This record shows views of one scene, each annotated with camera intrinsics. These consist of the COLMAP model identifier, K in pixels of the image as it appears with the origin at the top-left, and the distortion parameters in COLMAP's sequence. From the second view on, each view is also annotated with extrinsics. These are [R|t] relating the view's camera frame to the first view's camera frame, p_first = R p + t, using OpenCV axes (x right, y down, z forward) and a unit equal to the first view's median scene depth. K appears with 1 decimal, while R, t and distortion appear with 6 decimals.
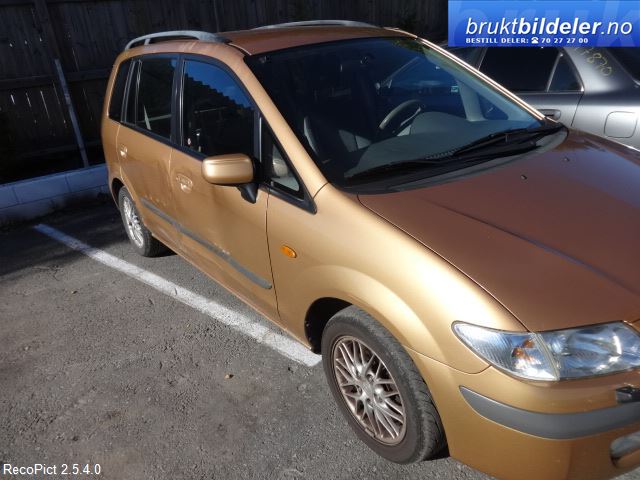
lens RADIAL K [[481.4, 0, 318.2], [0, 481.4, 244.2], [0, 0, 1]] dist [0.025733, -0.003842]
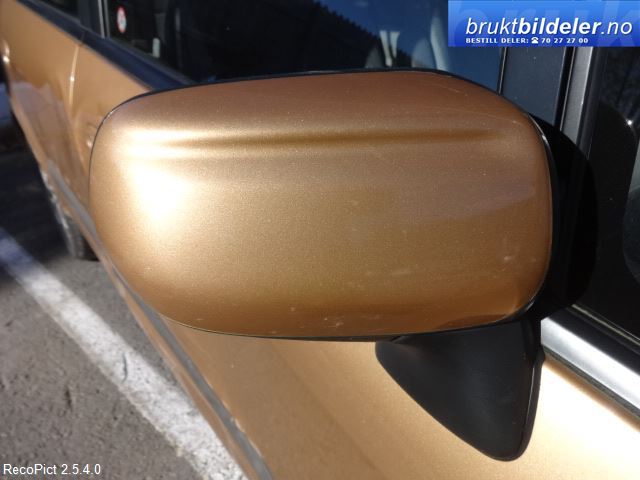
lens RADIAL K [[481.4, 0, 318.3], [0, 481.4, 242.4], [0, 0, 1]] dist [0.025733, -0.003842]
pose [[0.999069, 0.039281, 0.017827, -0.147403], [-0.041482, 0.988234, 0.147218, -0.126655], [-0.011835, -0.147820, 0.988943, 0.678927]]
